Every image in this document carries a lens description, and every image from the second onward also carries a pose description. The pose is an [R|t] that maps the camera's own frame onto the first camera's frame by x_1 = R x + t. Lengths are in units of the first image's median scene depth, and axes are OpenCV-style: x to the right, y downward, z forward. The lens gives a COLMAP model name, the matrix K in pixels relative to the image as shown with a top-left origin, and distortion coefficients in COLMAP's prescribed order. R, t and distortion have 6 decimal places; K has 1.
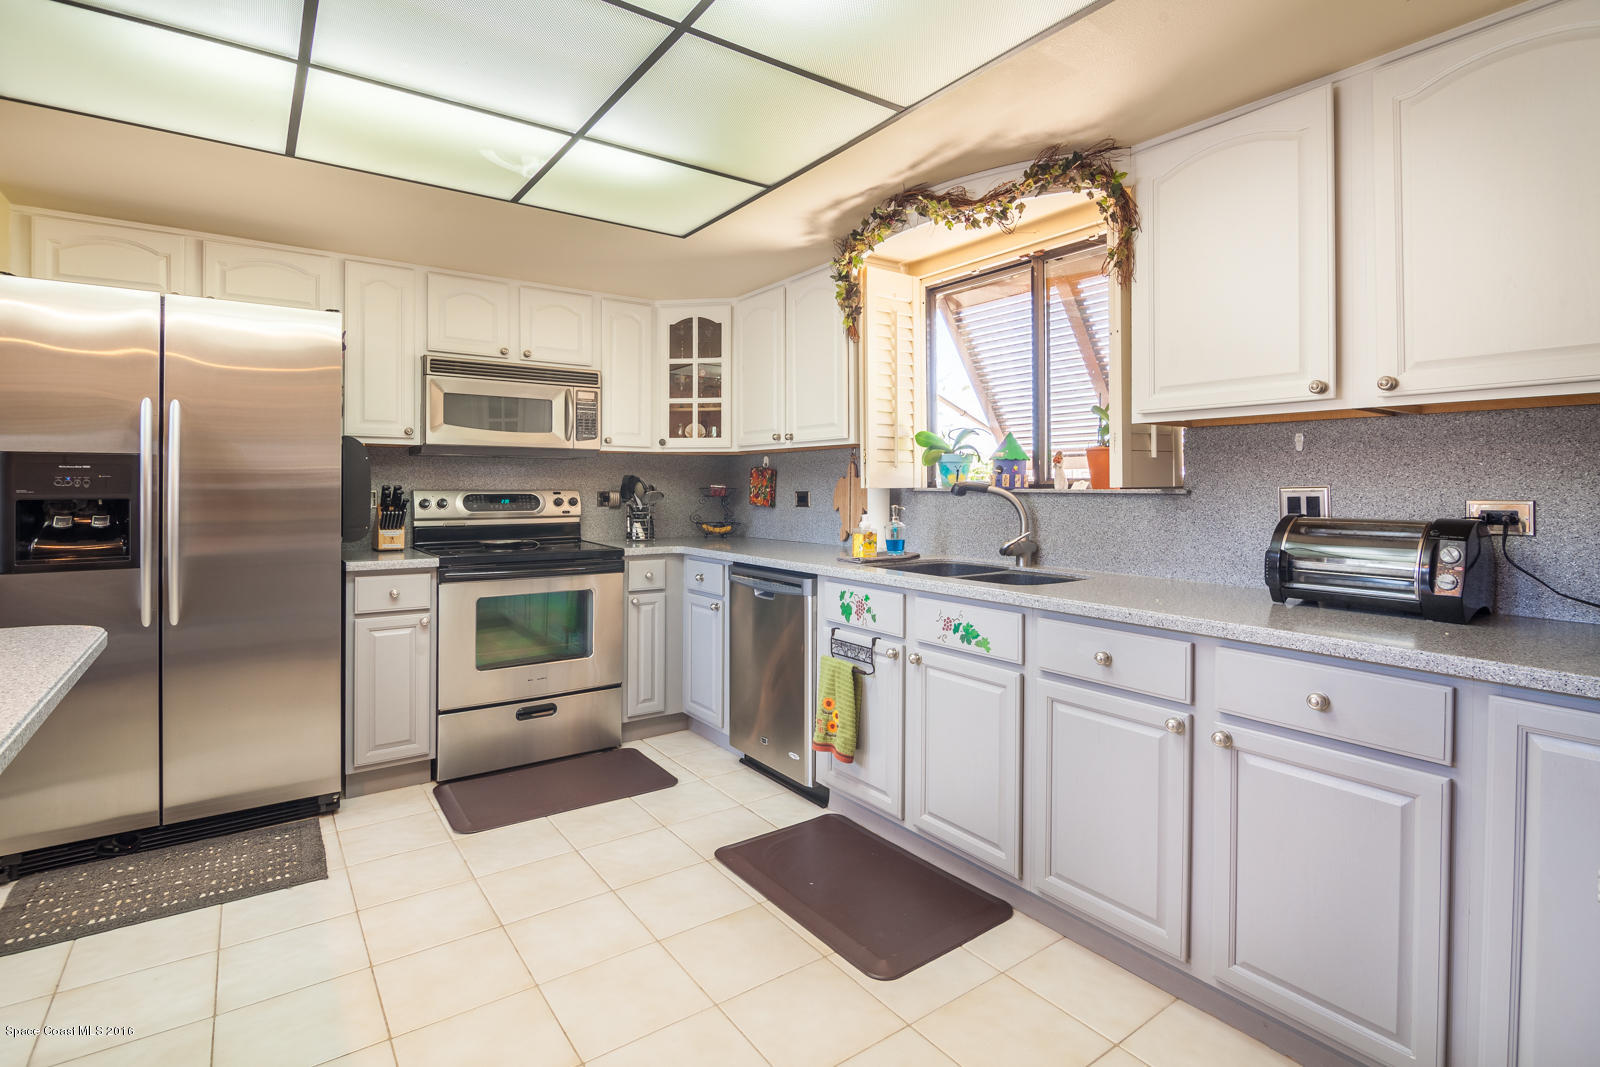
lens RADIAL K [[733.7, 0, 824.5], [0, 733.7, 491.2], [0, 0, 1]] dist [-0.003455, -0.000365]
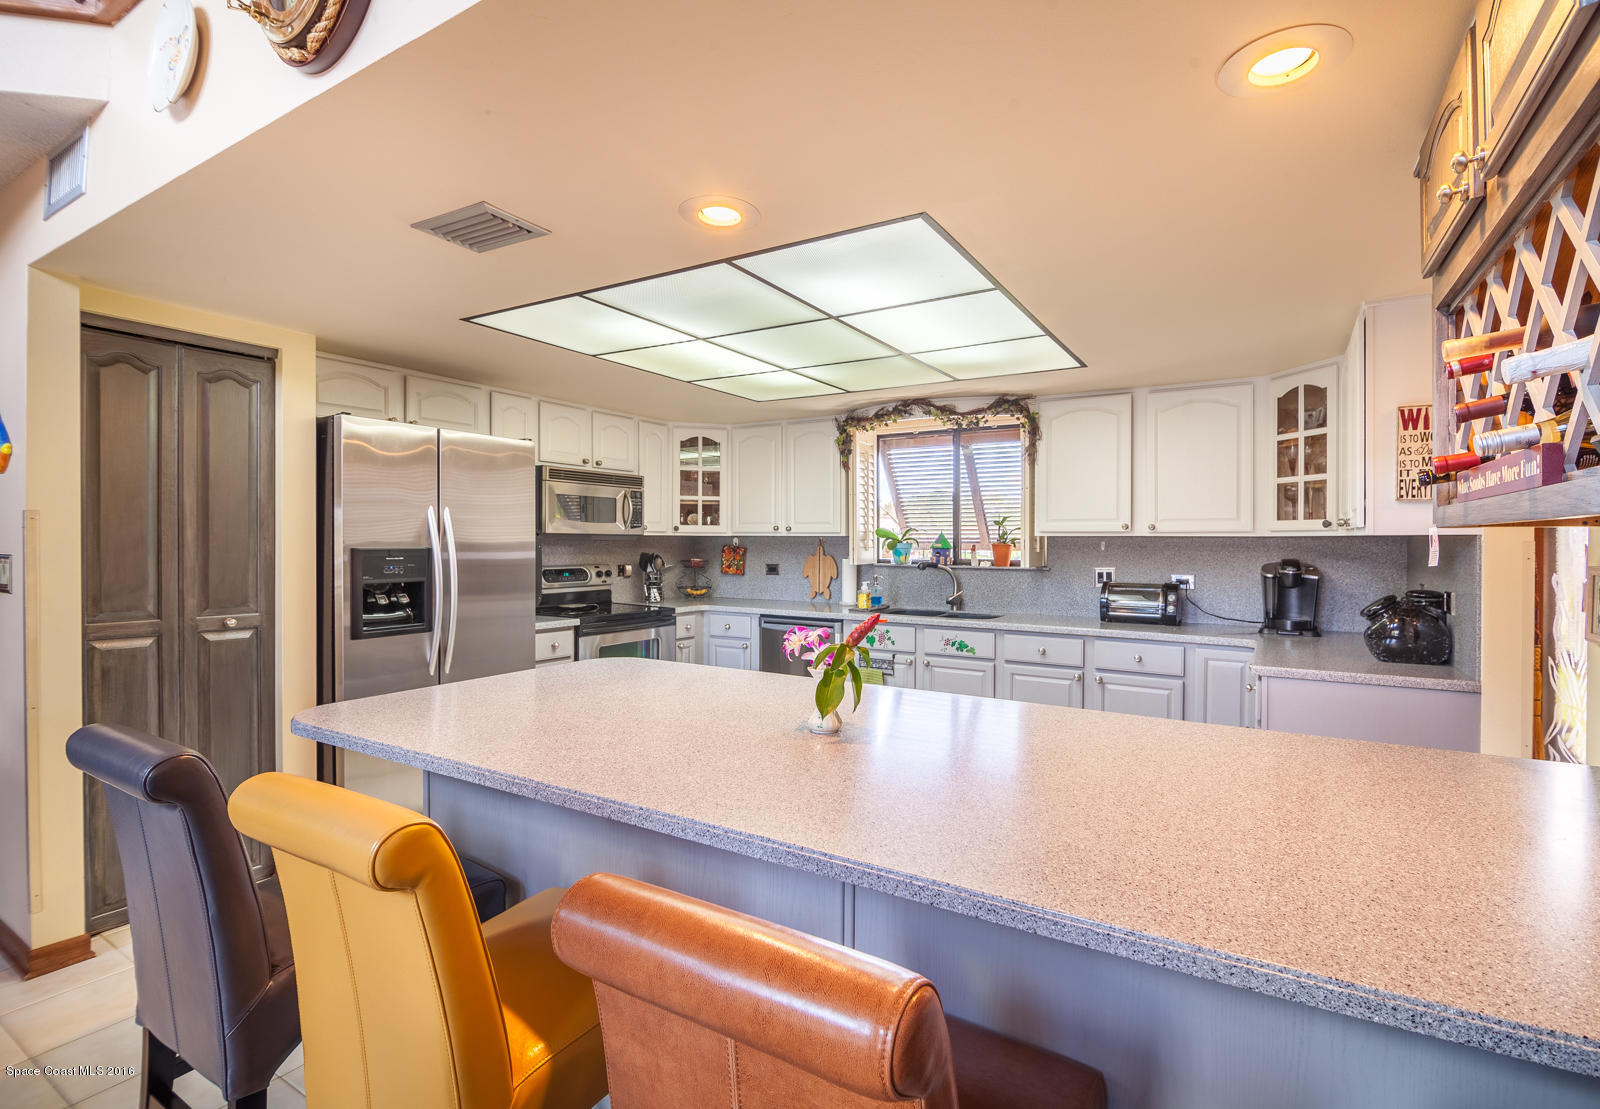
lens RADIAL K [[762.3, 0, 798.1], [0, 762.3, 549.6], [0, 0, 1]] dist [0.002564, 0.000066]
pose [[0.920787, -0.000866, 0.390064, -0.755472], [-0.002996, 0.999952, 0.009293, -0.055819], [-0.390054, -0.009726, 0.920741, -0.504015]]
